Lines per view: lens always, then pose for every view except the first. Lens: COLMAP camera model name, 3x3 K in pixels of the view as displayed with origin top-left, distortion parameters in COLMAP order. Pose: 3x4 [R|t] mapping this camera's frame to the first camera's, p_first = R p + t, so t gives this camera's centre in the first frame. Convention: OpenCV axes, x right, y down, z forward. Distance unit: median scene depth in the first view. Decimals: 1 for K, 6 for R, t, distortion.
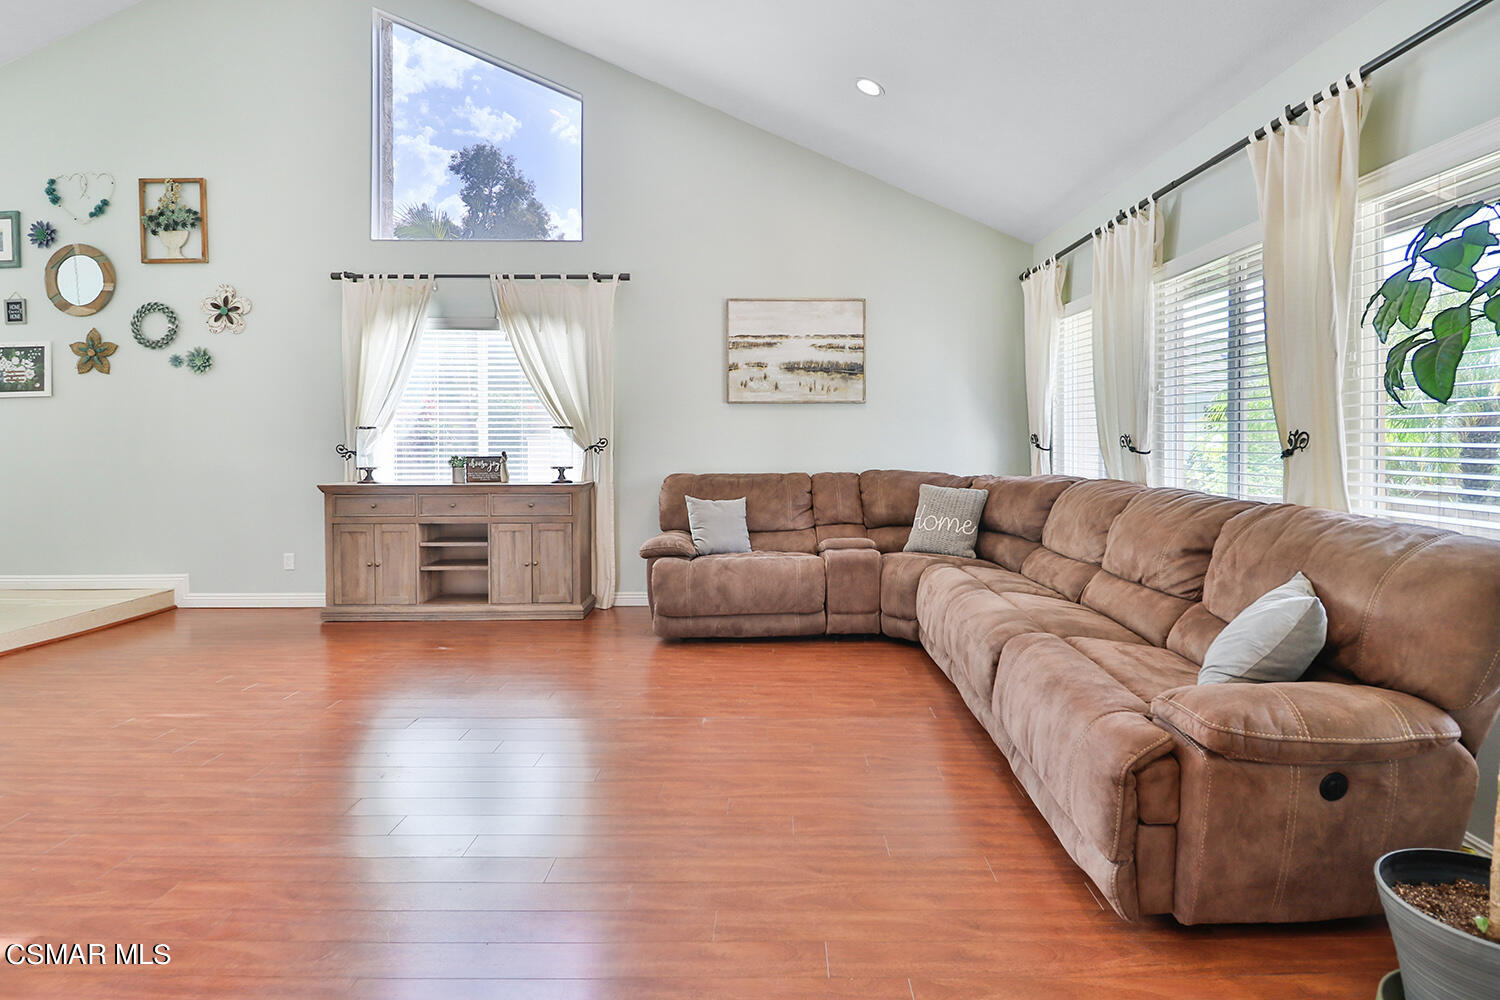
lens RADIAL K [[790.2, 0, 782.4], [0, 790.2, 436.1], [0, 0, 1]] dist [0.002657, -0.017919]
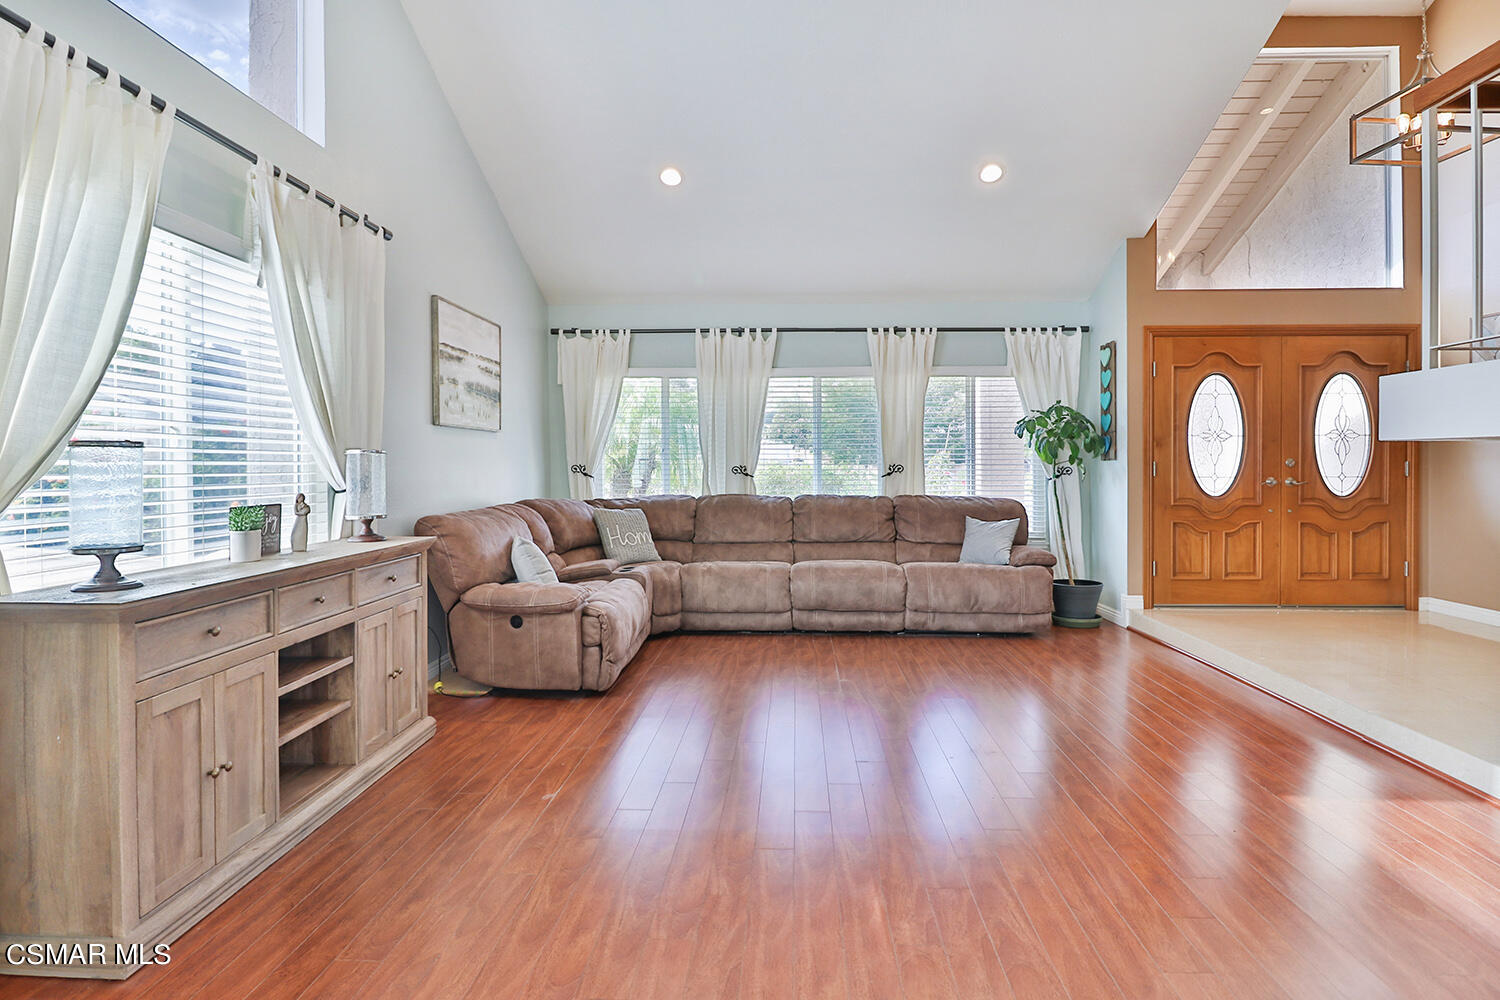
lens RADIAL K [[788.2, 0, 746.8], [0, 788.2, 459.3], [0, 0, 1]] dist [-0.013260, -0.001697]
pose [[0.064672, 0.006019, 0.997888, -0.913429], [-0.002639, 0.999979, -0.005861, -0.003664], [-0.997903, -0.002254, 0.064686, 0.685861]]
